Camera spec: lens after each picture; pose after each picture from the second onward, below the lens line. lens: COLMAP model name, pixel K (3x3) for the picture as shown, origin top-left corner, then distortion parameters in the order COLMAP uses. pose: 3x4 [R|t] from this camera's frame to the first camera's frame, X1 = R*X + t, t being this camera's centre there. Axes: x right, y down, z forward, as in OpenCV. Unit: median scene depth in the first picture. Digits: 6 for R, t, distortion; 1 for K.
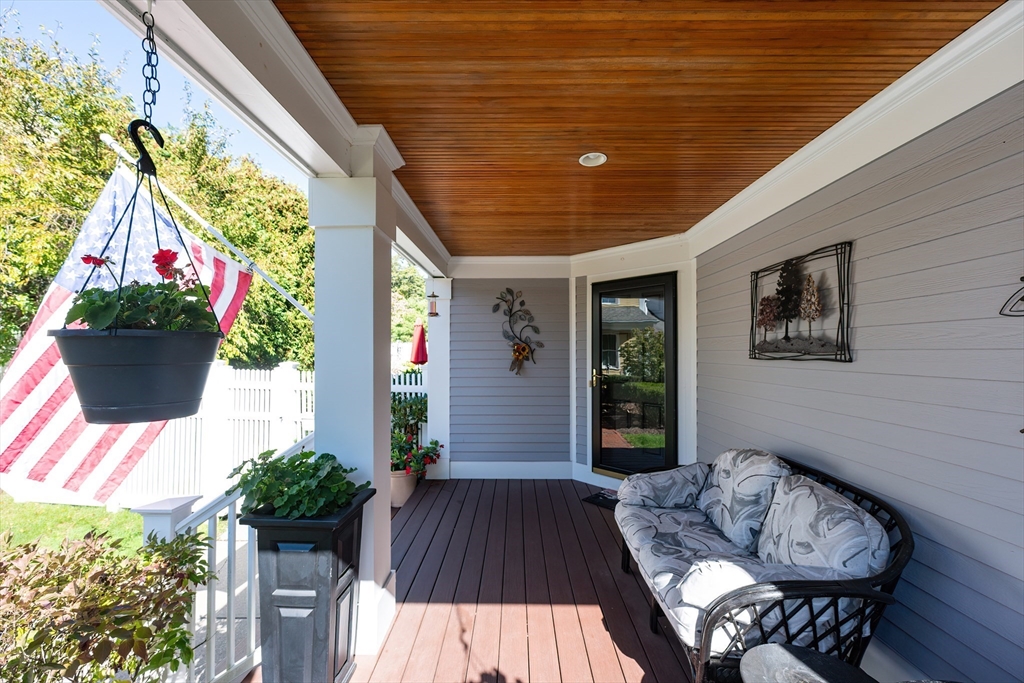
lens RADIAL K [[415.4, 0, 509.1], [0, 415.4, 337.0], [0, 0, 1]] dist [-0.000576, -0.000064]
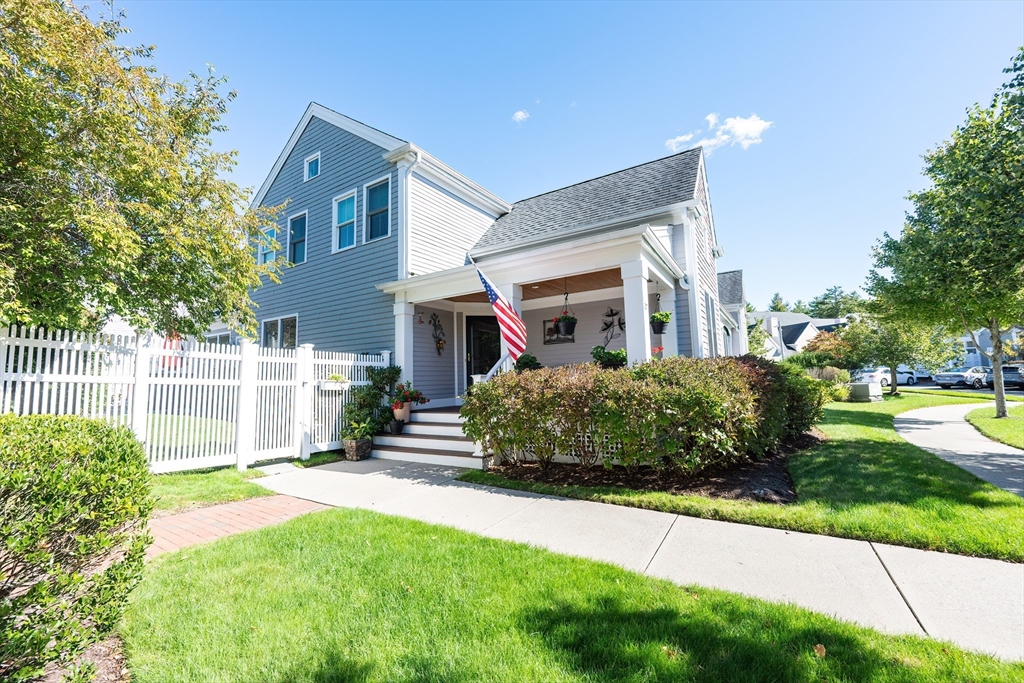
lens RADIAL K [[415.4, 0, 509.1], [0, 415.4, 337.0], [0, 0, 1]] dist [-0.000576, -0.000064]
pose [[0.519996, 0.071720, 0.851152, -3.120828], [-0.003577, 0.996643, -0.081794, 0.333536], [-0.854161, 0.039488, 0.518507, -0.731832]]
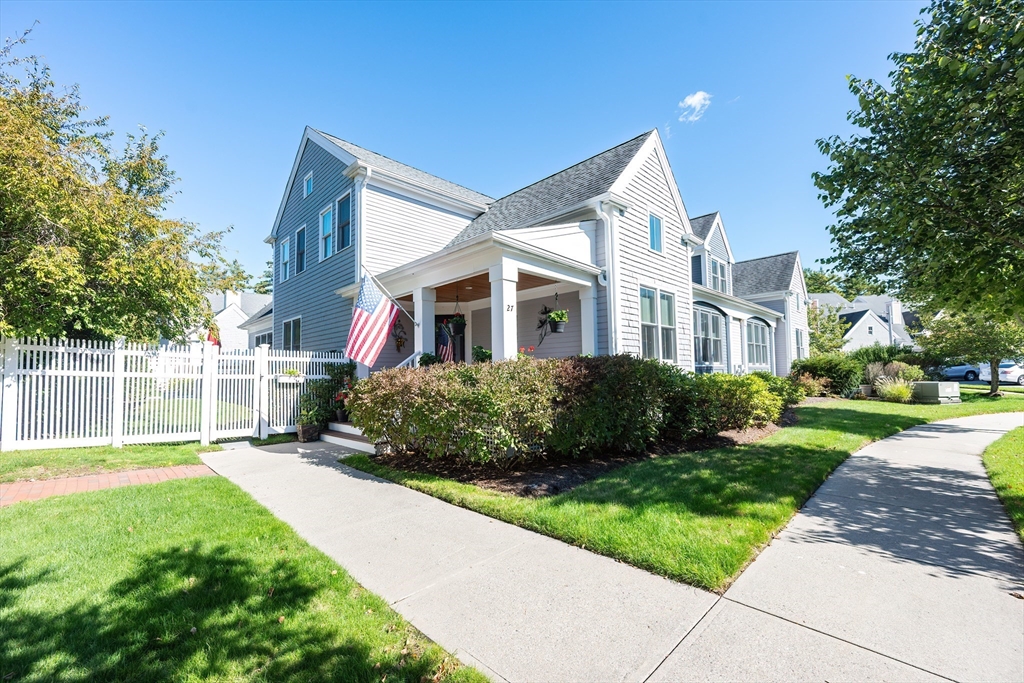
lens RADIAL K [[418.5, 0, 512.5], [0, 418.5, 353.1], [0, 0, 1]] dist [-0.003300, -0.000354]
pose [[0.693760, 0.020078, 0.719927, -2.390470], [-0.007909, 0.999763, -0.020260, 0.271988], [-0.720163, 0.008362, 0.693755, -2.066591]]
